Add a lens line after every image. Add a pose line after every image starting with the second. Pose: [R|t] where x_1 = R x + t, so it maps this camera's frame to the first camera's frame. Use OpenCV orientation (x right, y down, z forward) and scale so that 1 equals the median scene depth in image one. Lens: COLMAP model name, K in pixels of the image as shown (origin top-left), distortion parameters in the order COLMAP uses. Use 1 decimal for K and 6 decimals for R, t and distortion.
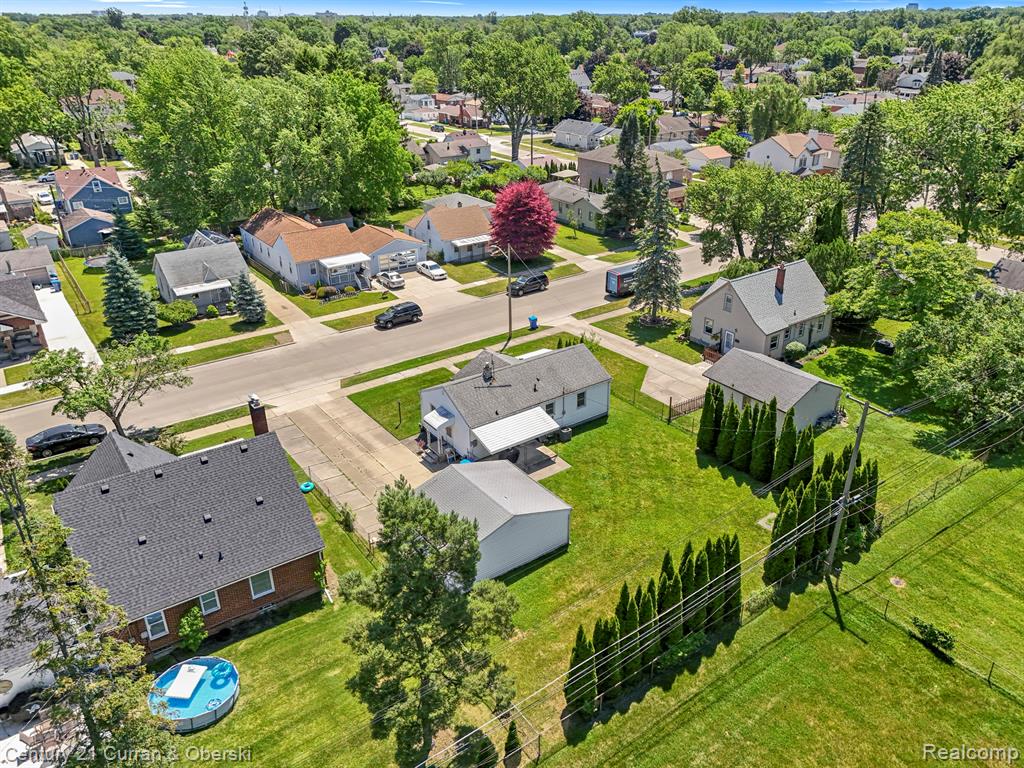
lens RADIAL K [[744.0, 0, 516.5], [0, 744.0, 396.7], [0, 0, 1]] dist [0.079969, -0.077083]
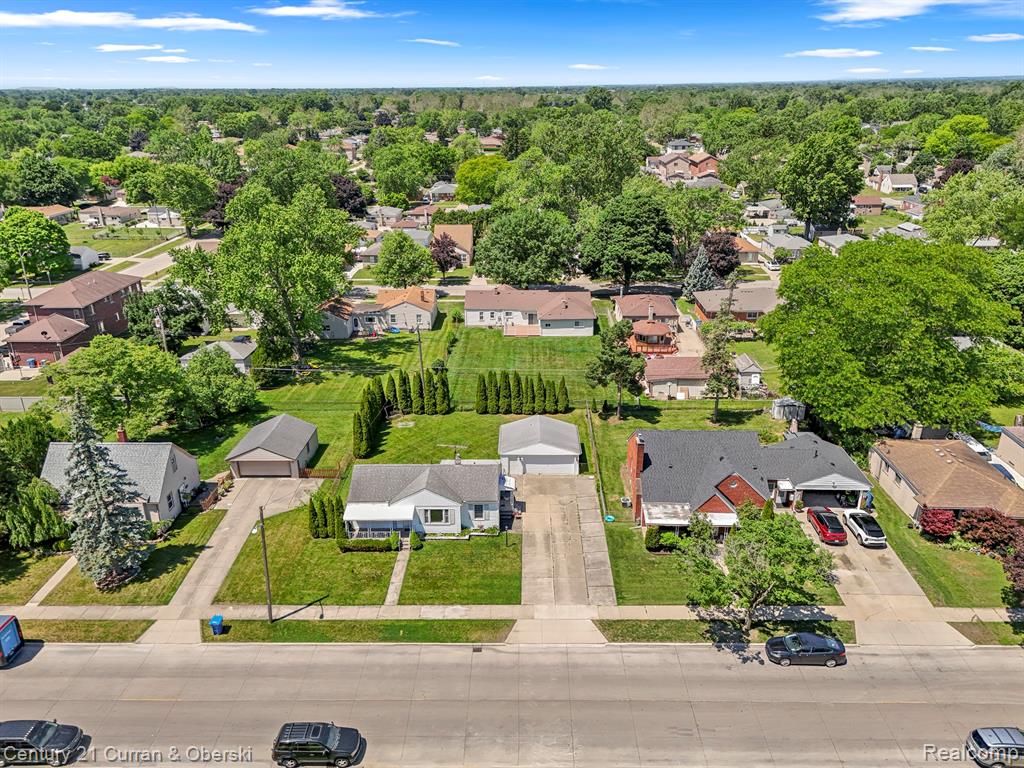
lens RADIAL K [[744.0, 0, 516.5], [0, 744.0, 396.7], [0, 0, 1]] dist [0.079969, -0.077083]
pose [[-0.803801, -0.214523, 0.554874, -0.545906], [0.280276, 0.686158, 0.671292, -0.637136], [-0.524738, 0.695102, -0.491409, 1.030475]]
